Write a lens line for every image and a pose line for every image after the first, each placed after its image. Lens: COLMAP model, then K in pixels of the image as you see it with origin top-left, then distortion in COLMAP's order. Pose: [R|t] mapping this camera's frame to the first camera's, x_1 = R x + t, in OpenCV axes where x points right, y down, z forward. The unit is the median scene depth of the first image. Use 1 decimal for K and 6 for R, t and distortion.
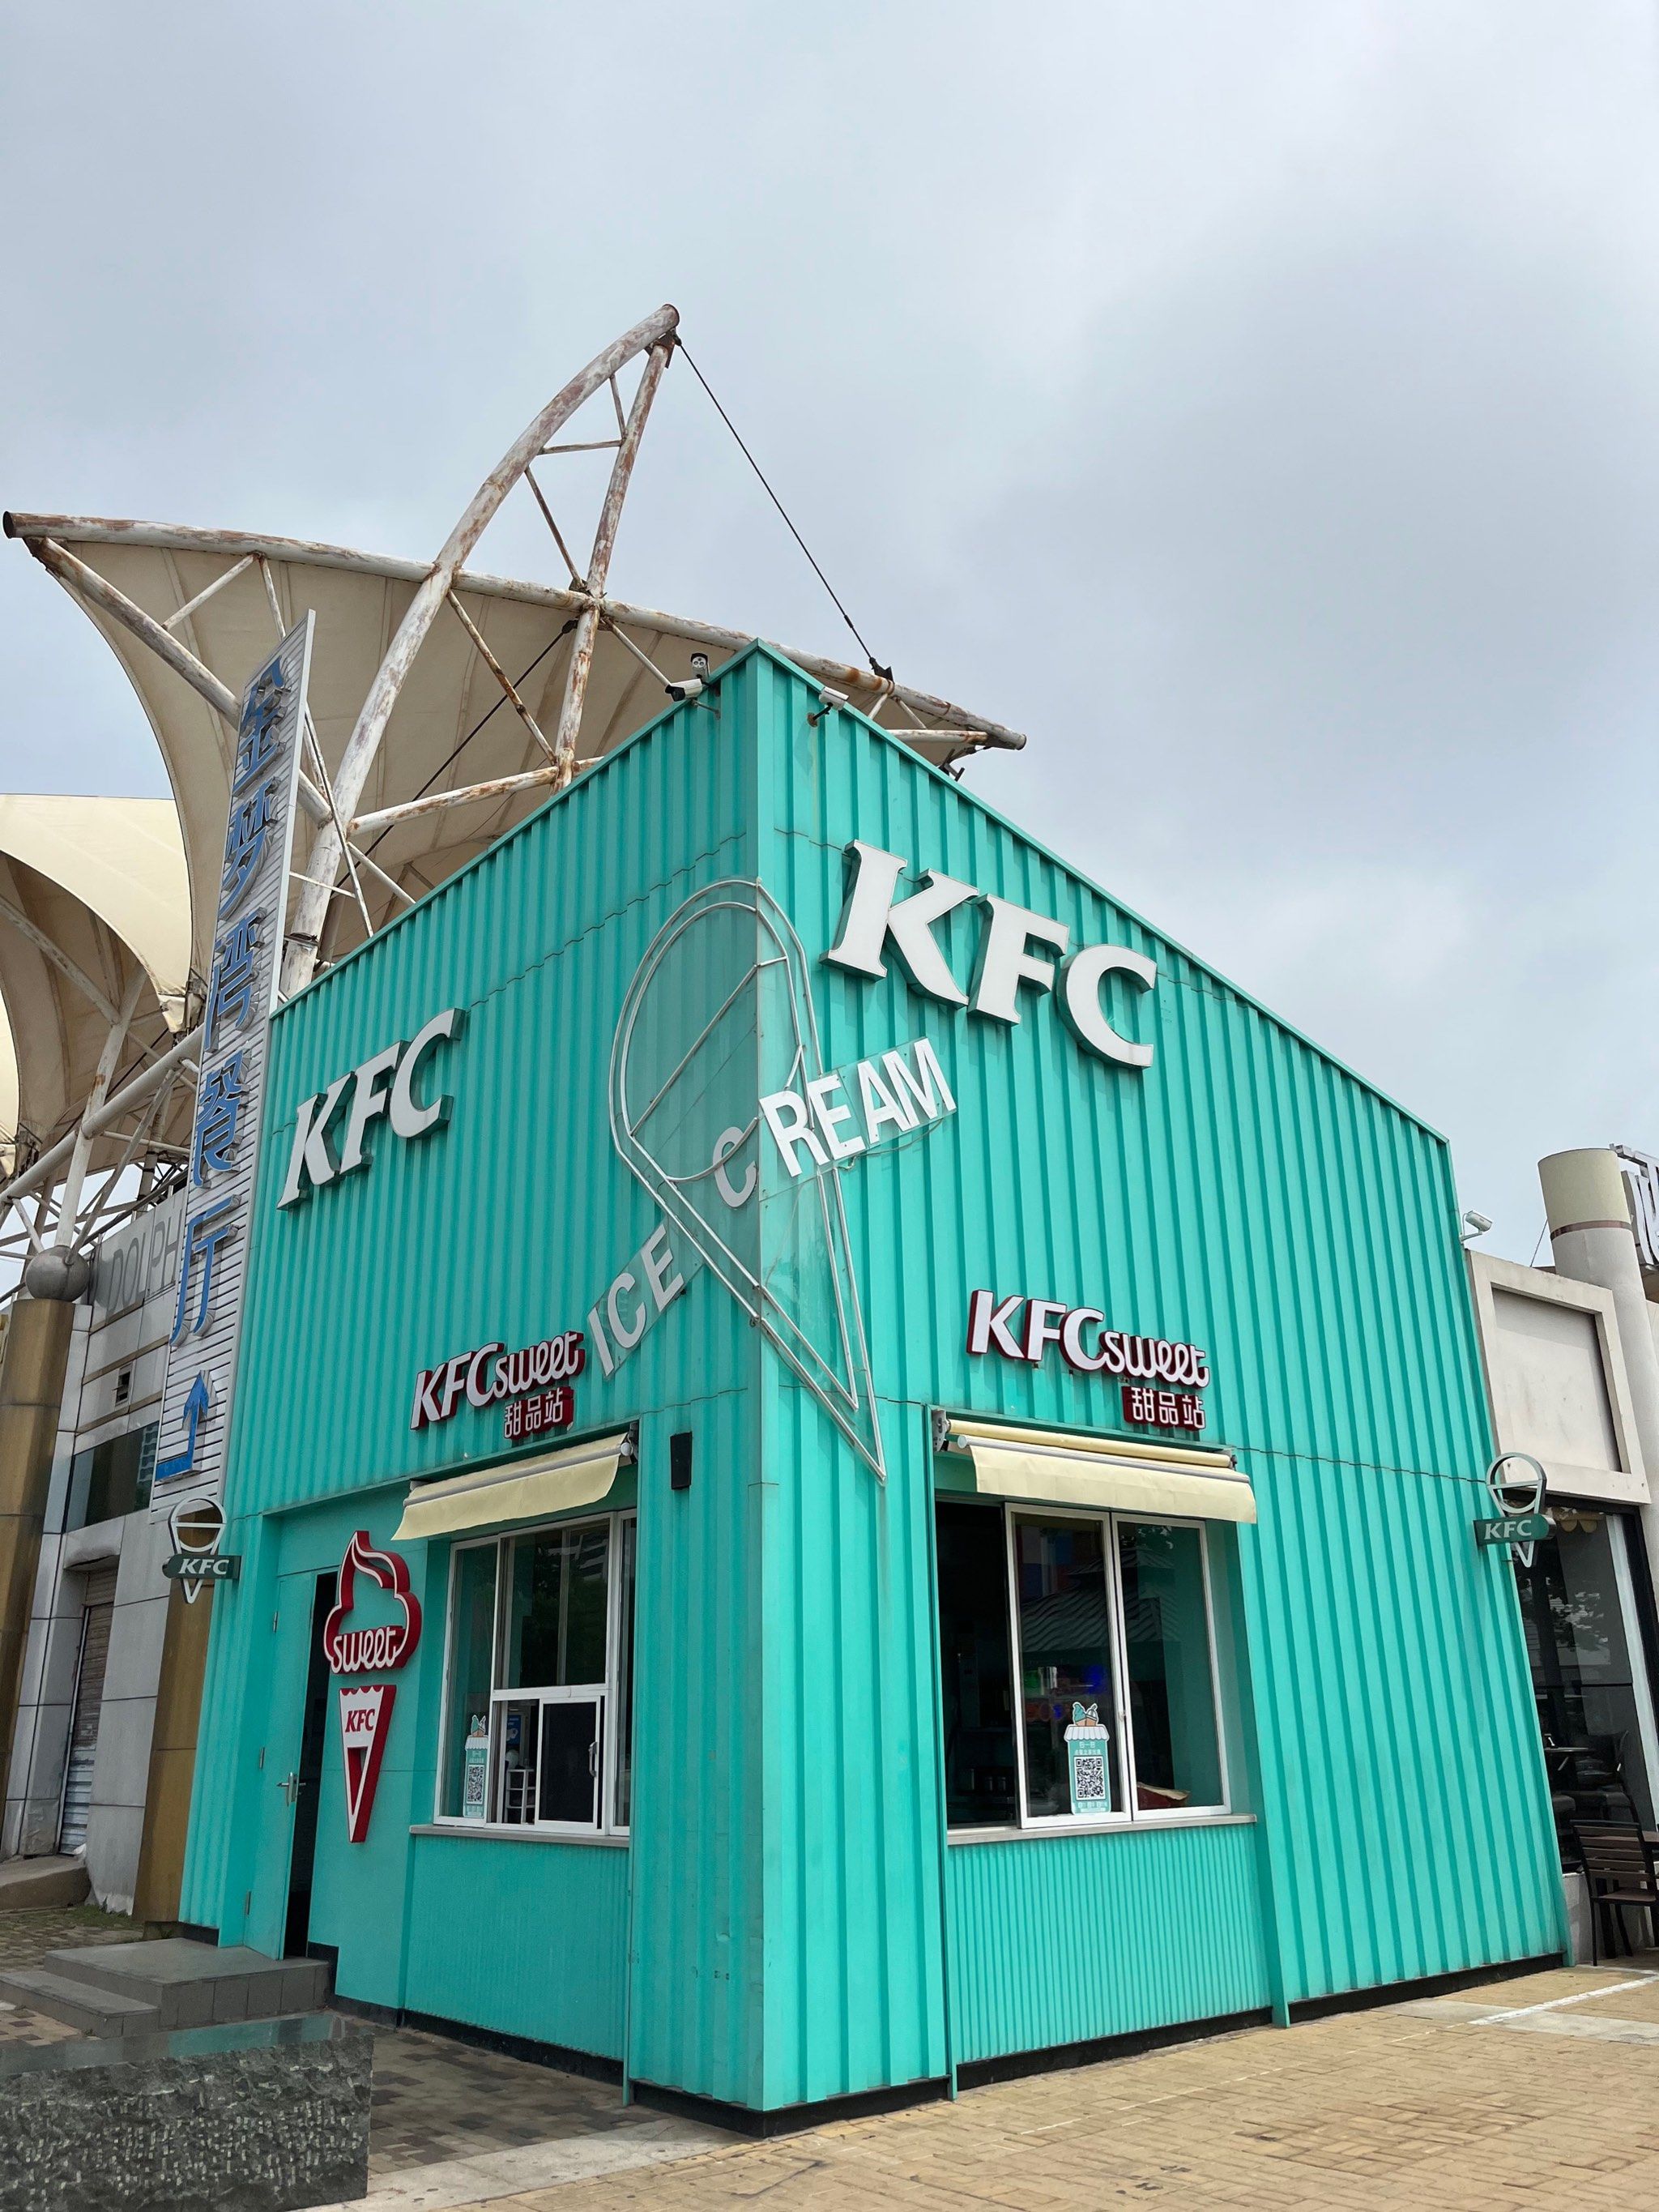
lens RADIAL K [[1674.7, 0, 829.5], [0, 1674.7, 1106.0], [0, 0, 1]] dist [0.002008, 0.001089]
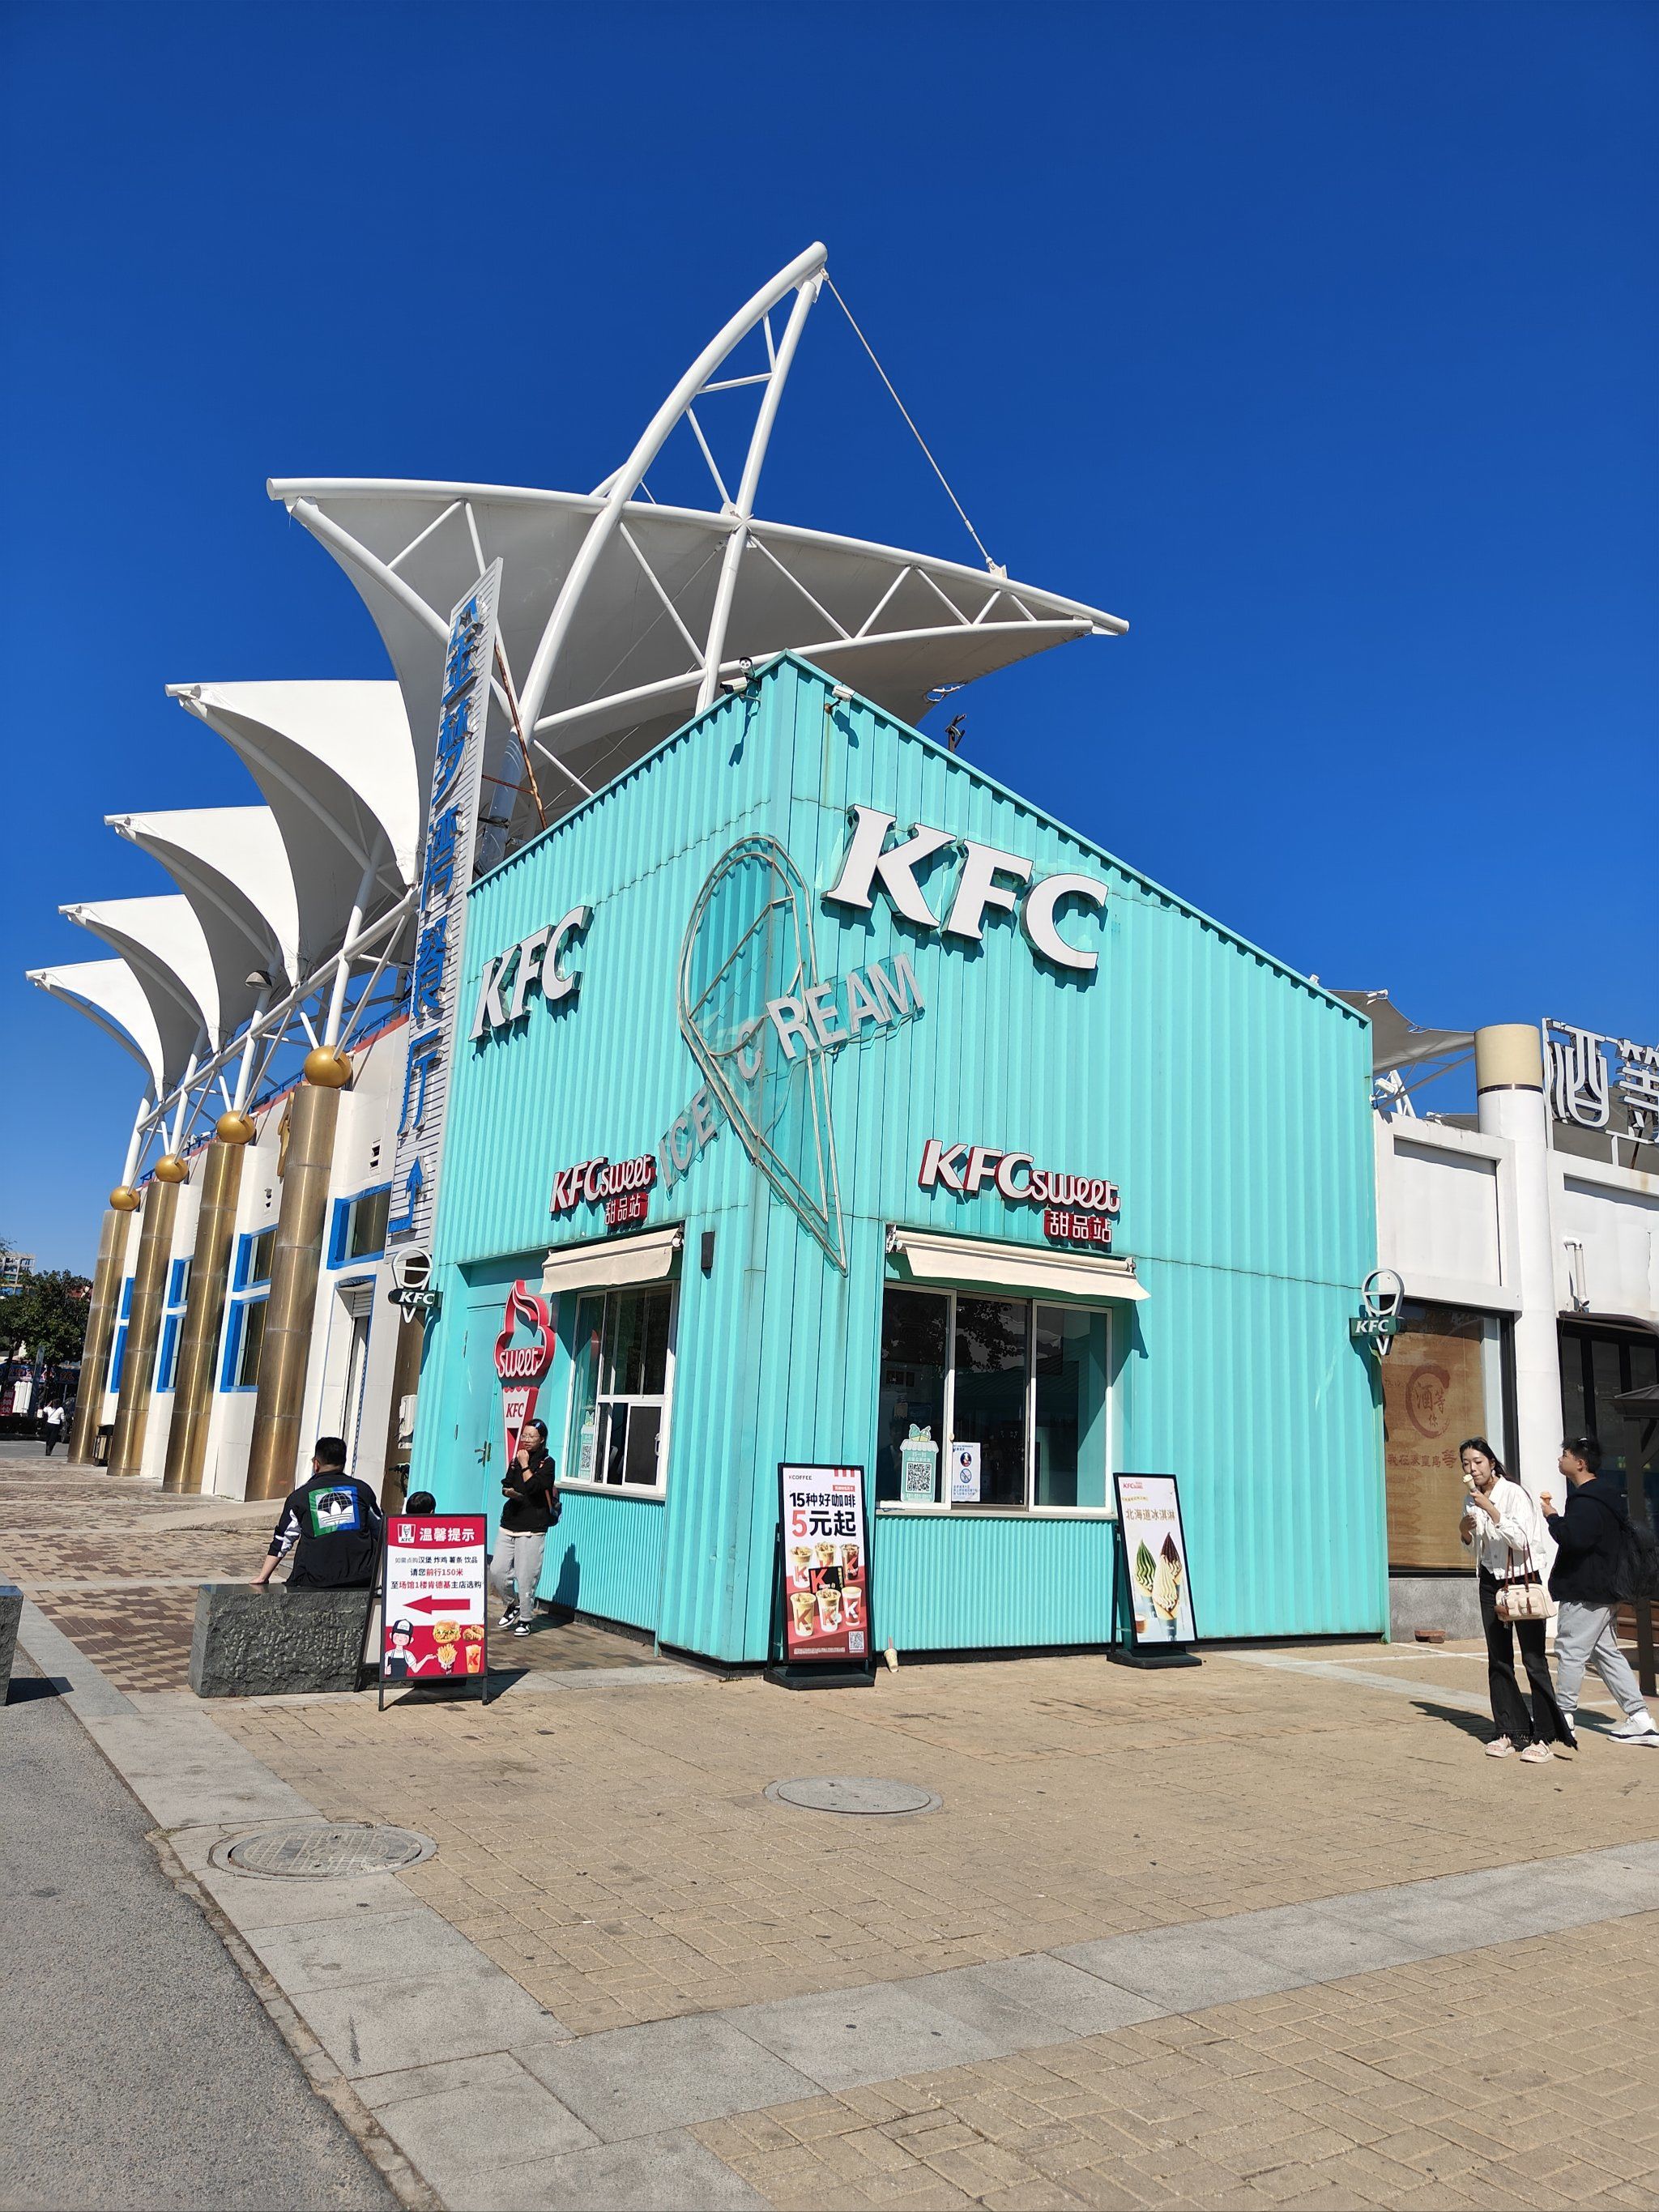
lens RADIAL K [[1518.4, 0, 836.4], [0, 1518.4, 1121.9], [0, 0, 1]] dist [0.005445, 0.000613]
pose [[0.991698, 0.041246, -0.121794, 0.152547], [-0.022939, 0.988713, 0.148057, -0.082579], [0.126526, -0.144034, 0.981451, -0.225072]]
